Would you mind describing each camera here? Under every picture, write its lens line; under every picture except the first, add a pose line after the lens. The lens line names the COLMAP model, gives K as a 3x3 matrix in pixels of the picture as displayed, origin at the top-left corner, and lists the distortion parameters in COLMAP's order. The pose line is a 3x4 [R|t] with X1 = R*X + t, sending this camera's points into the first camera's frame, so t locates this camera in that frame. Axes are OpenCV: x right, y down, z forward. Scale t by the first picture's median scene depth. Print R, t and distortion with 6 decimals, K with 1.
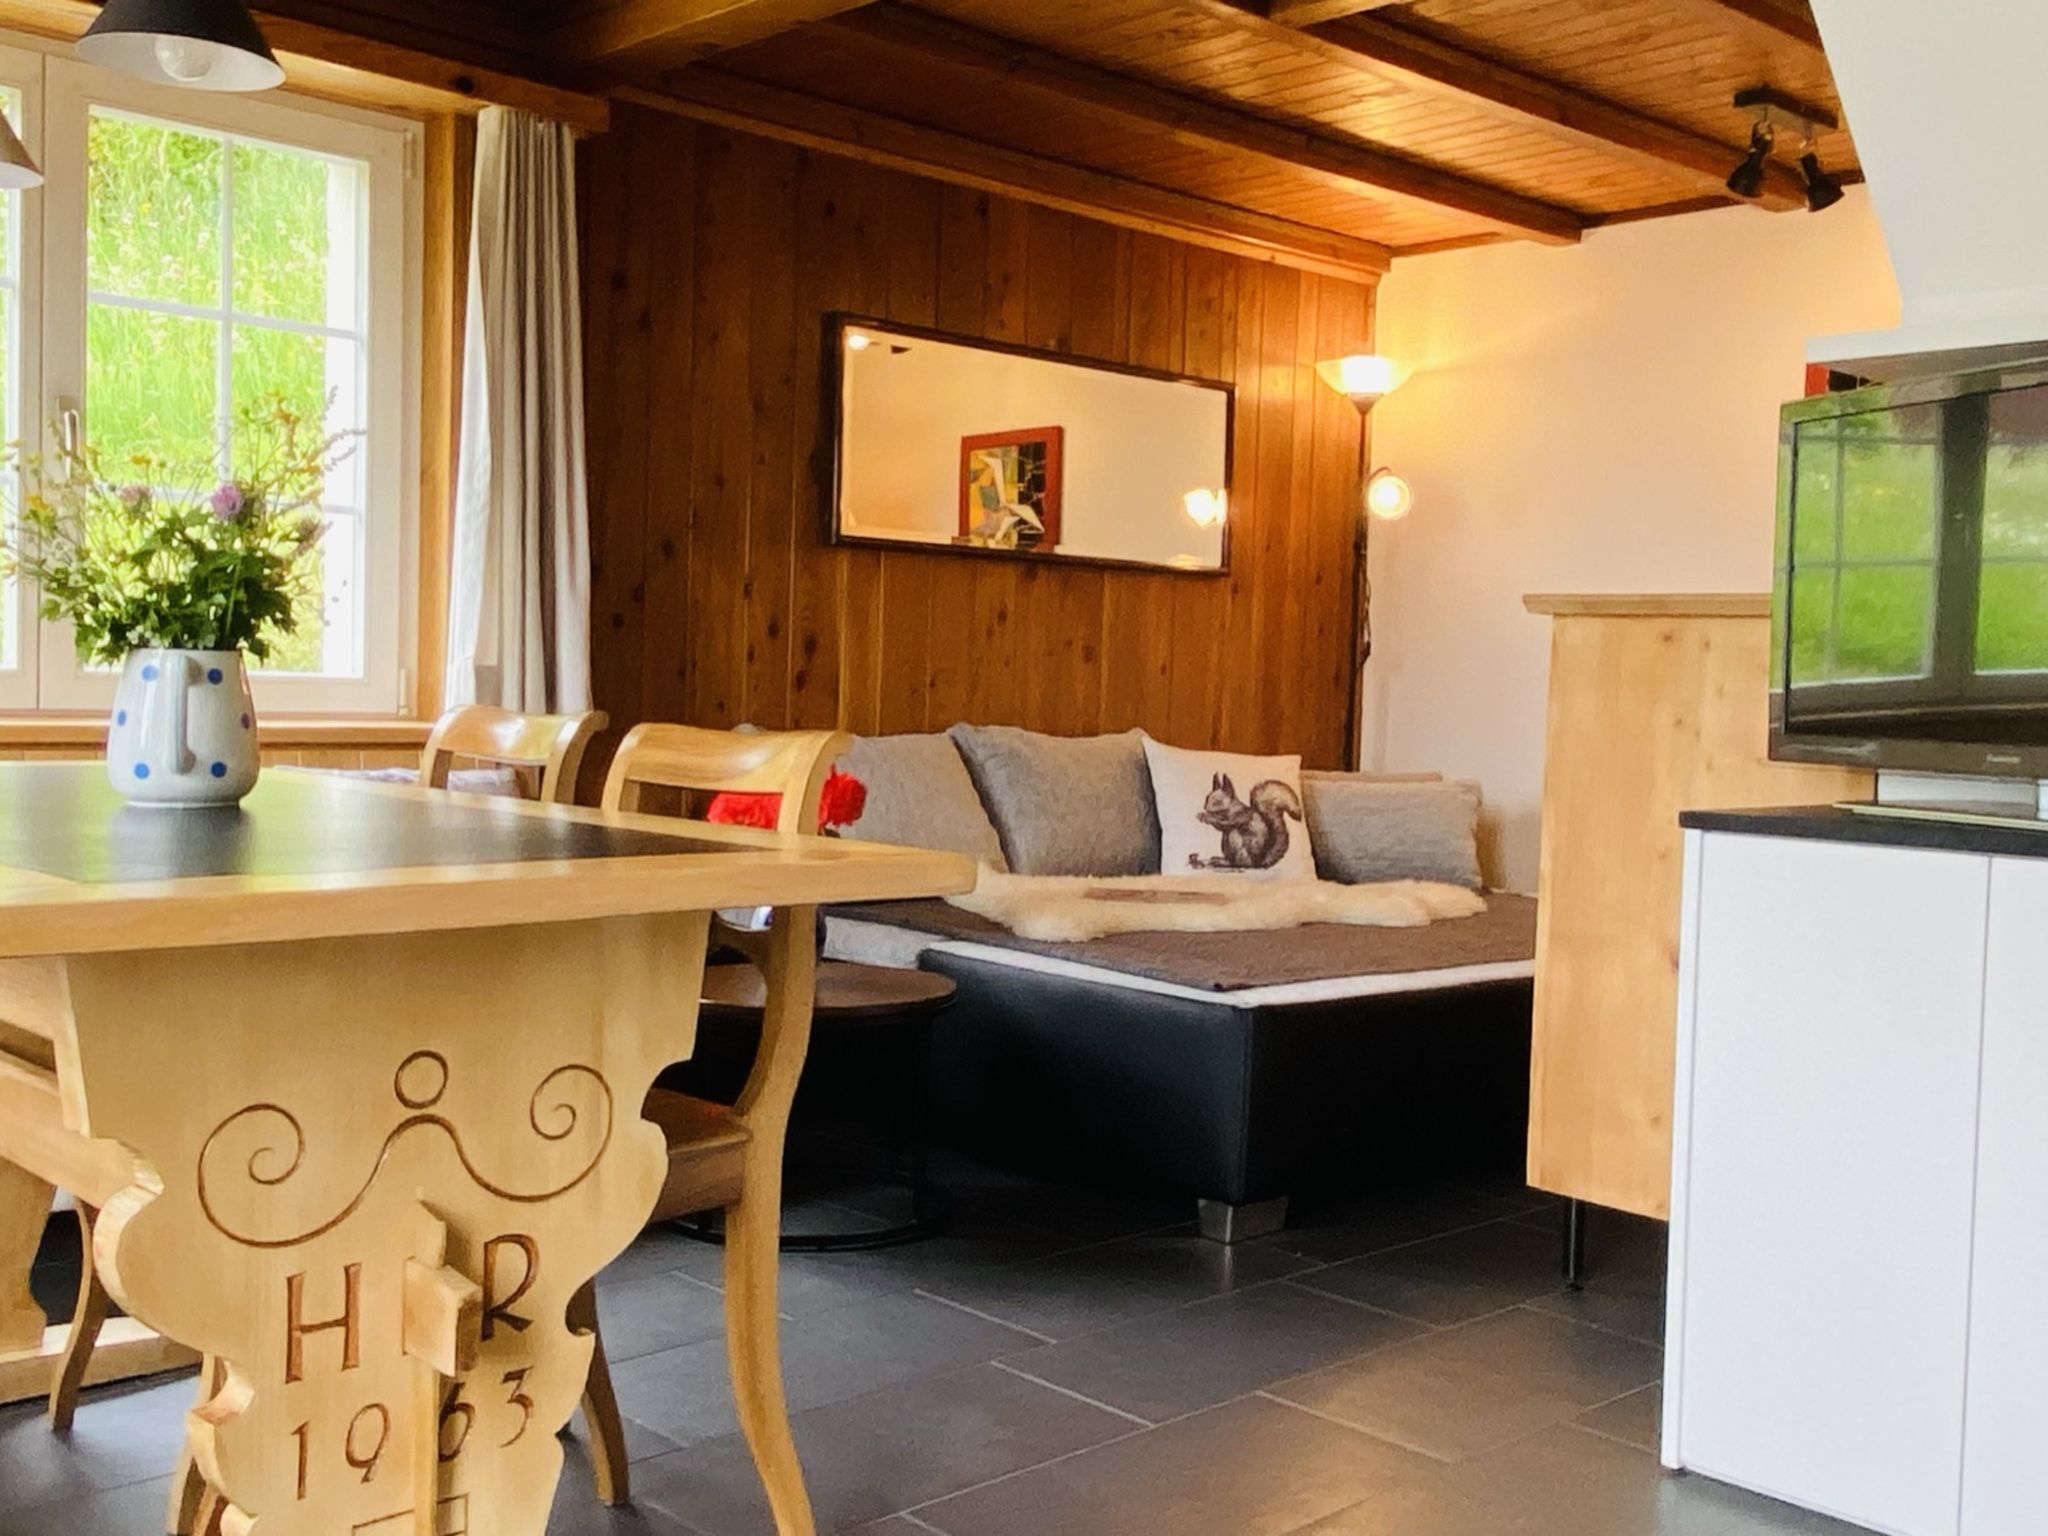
lens RADIAL K [[2074.2, 0, 1014.4], [0, 2074.2, 768.7], [0, 0, 1]] dist [0.049325, 0.015348]
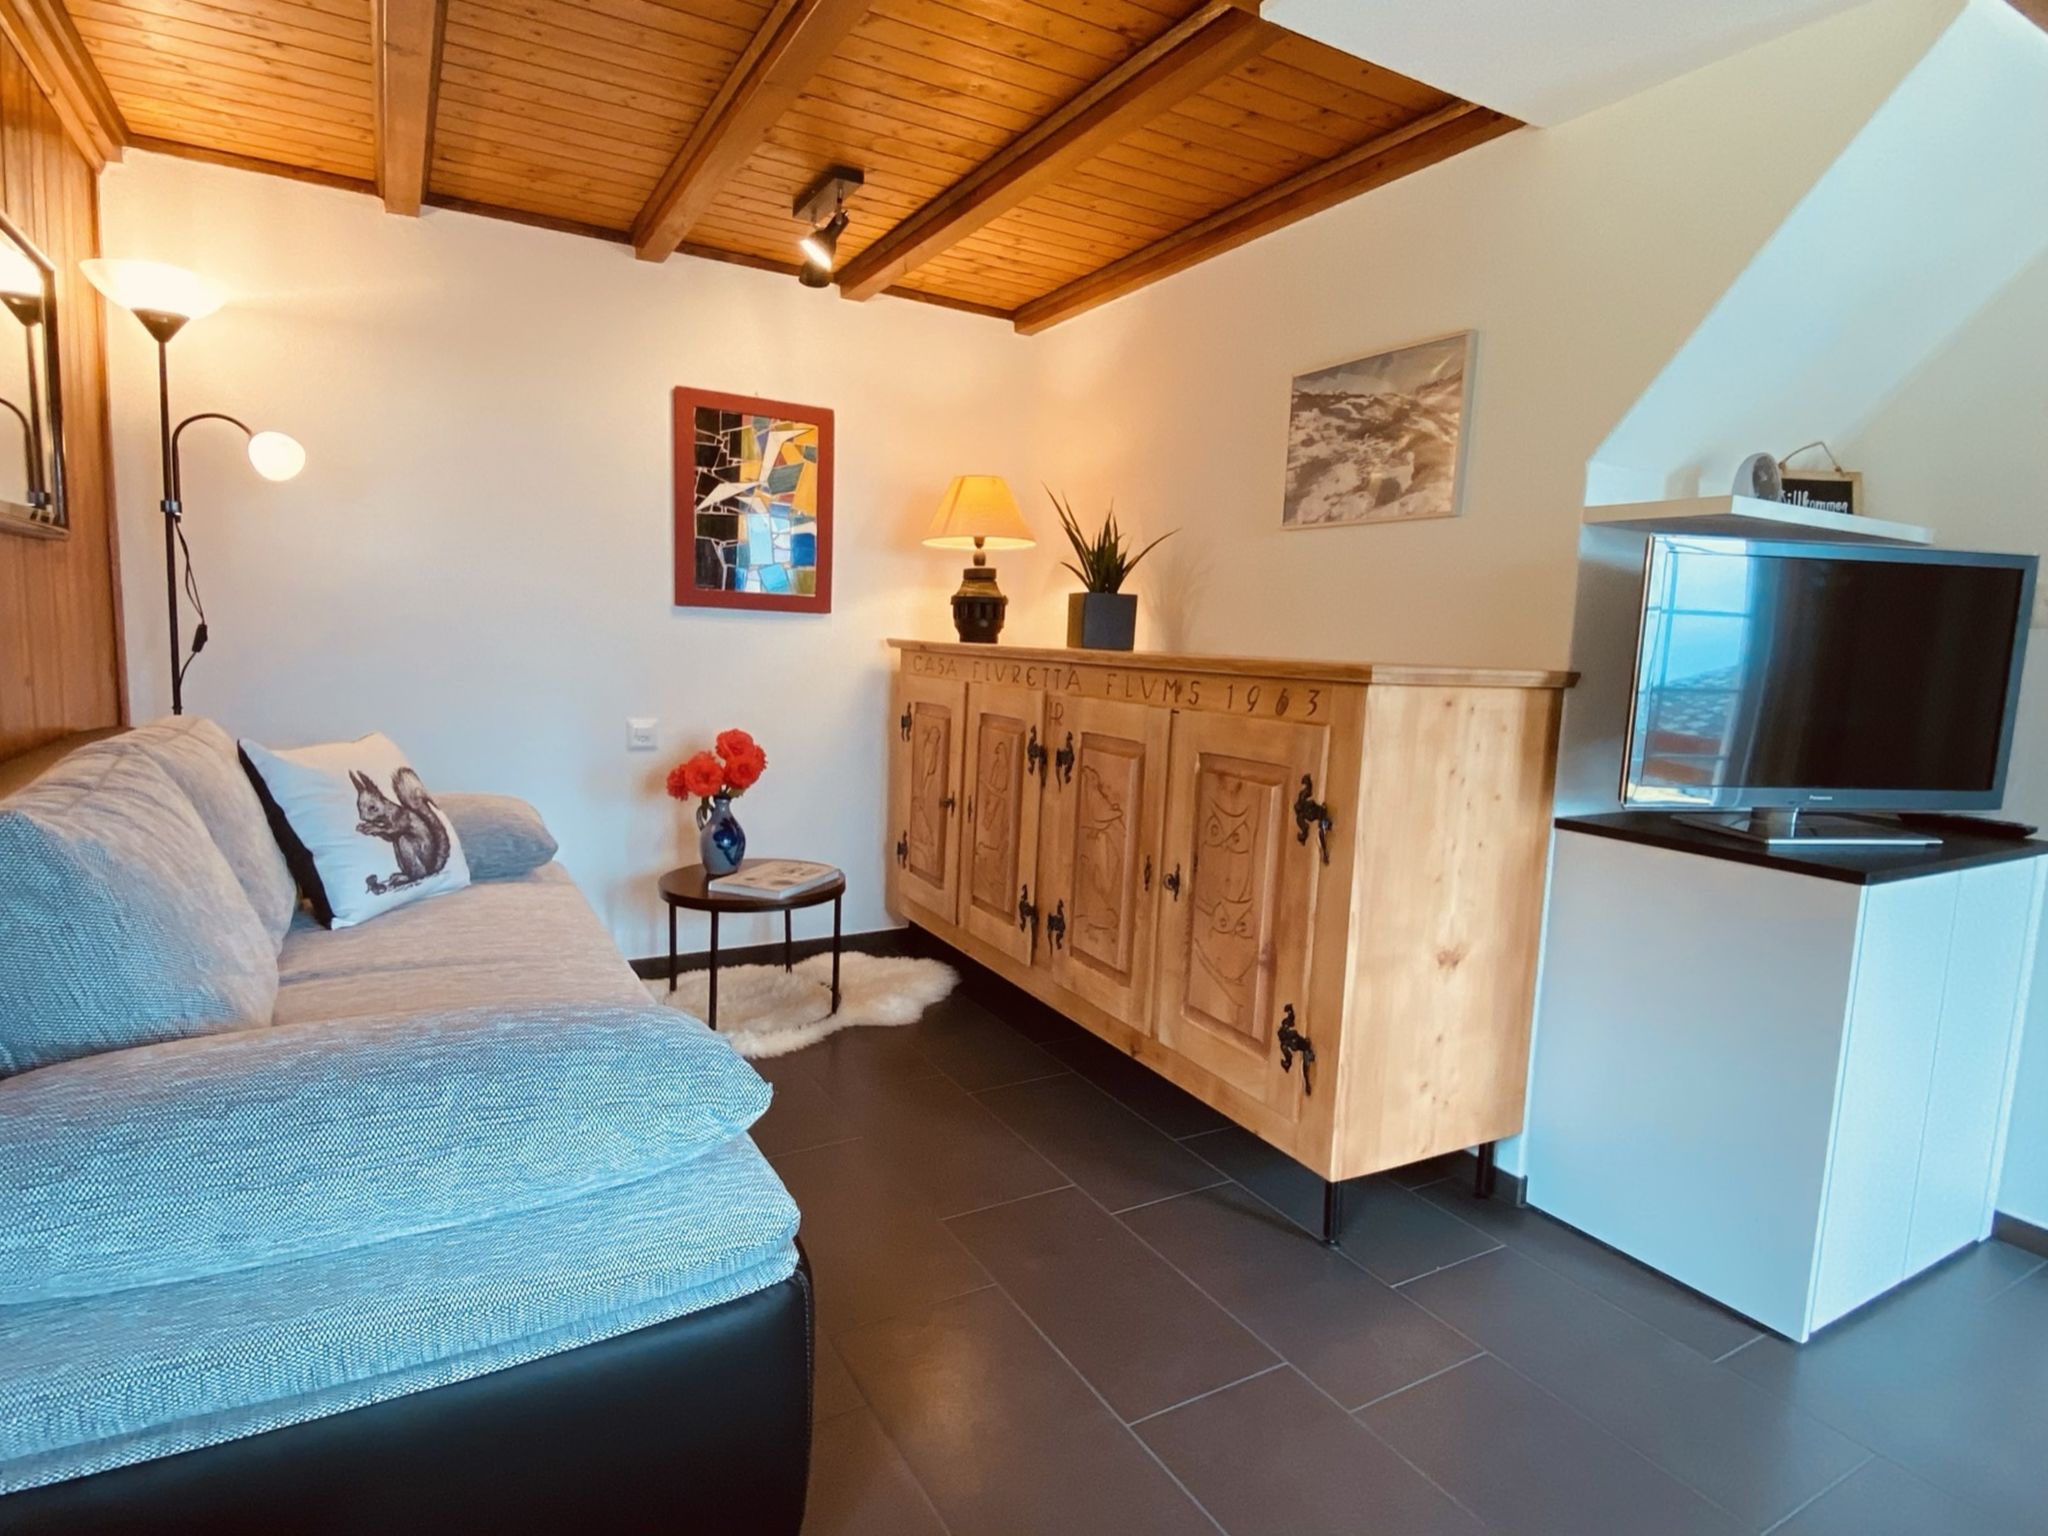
lens RADIAL K [[1105.3, 0, 1024.0], [0, 1105.3, 768.0], [0, 0, 1]] dist [0.050357, -0.048453]
pose [[0.227262, -0.137492, 0.964079, -0.231571], [0.011476, 0.990292, 0.138525, -0.073832], [-0.973766, -0.020417, 0.226633, 0.683851]]
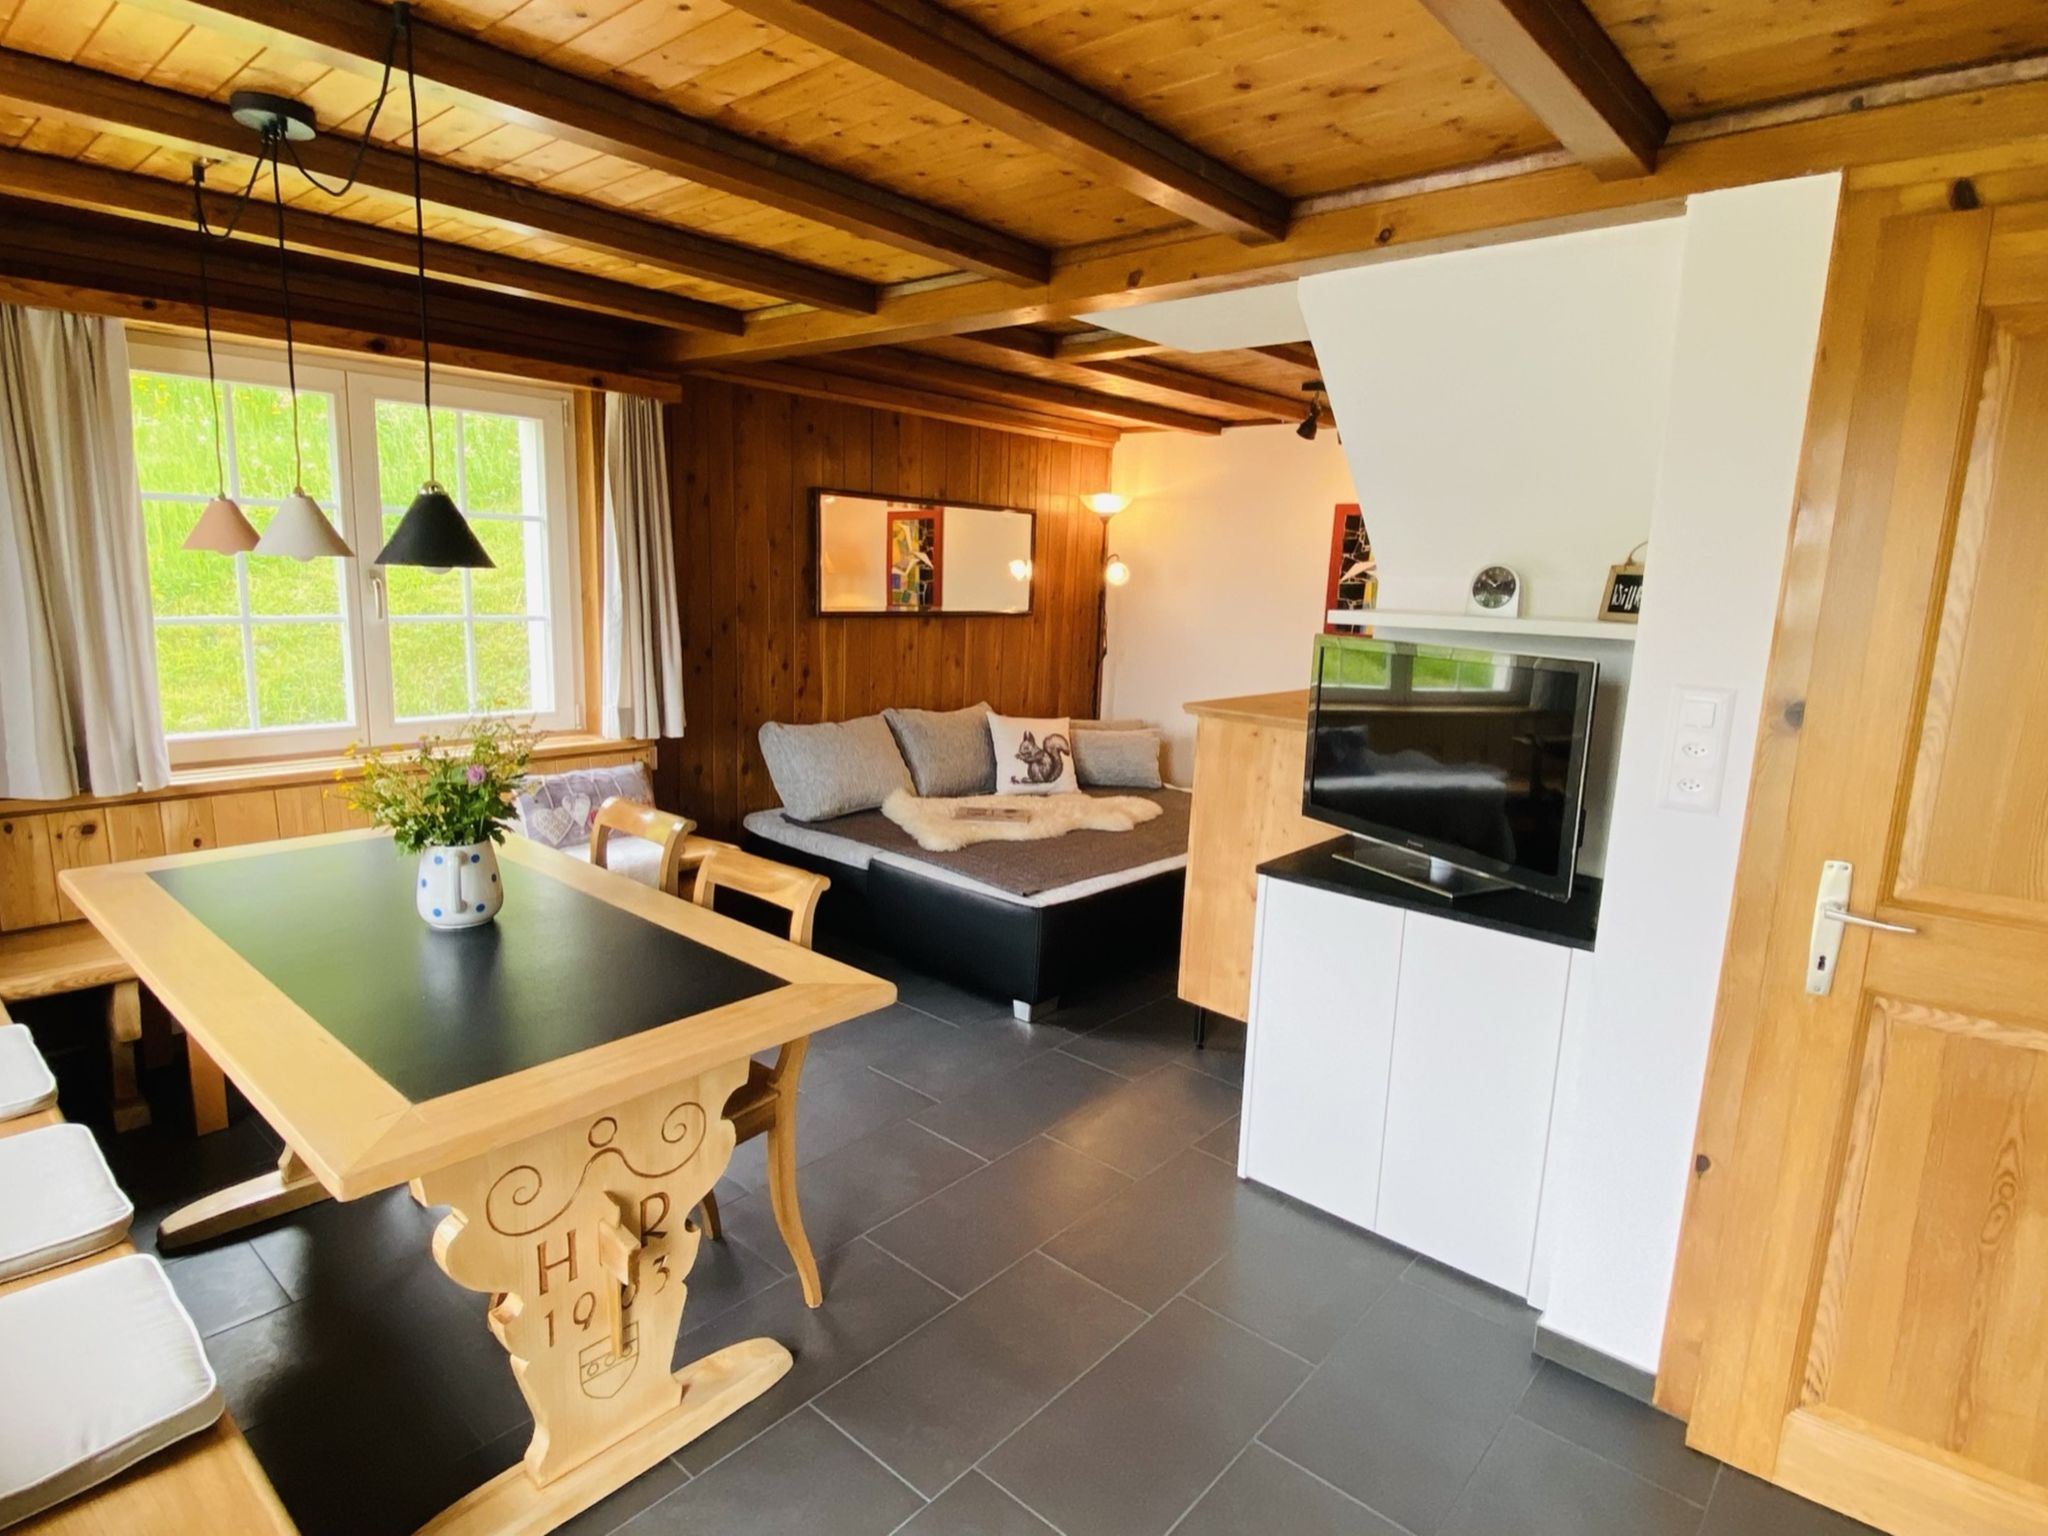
lens RADIAL K [[1105.3, 0, 1024.0], [0, 1105.3, 768.0], [0, 0, 1]] dist [0.050357, -0.048453]
pose [[0.995710, -0.010904, 0.091886, 0.003096], [-0.002008, 0.990252, 0.139270, -0.109129], [-0.092509, -0.138857, 0.985982, 0.000917]]
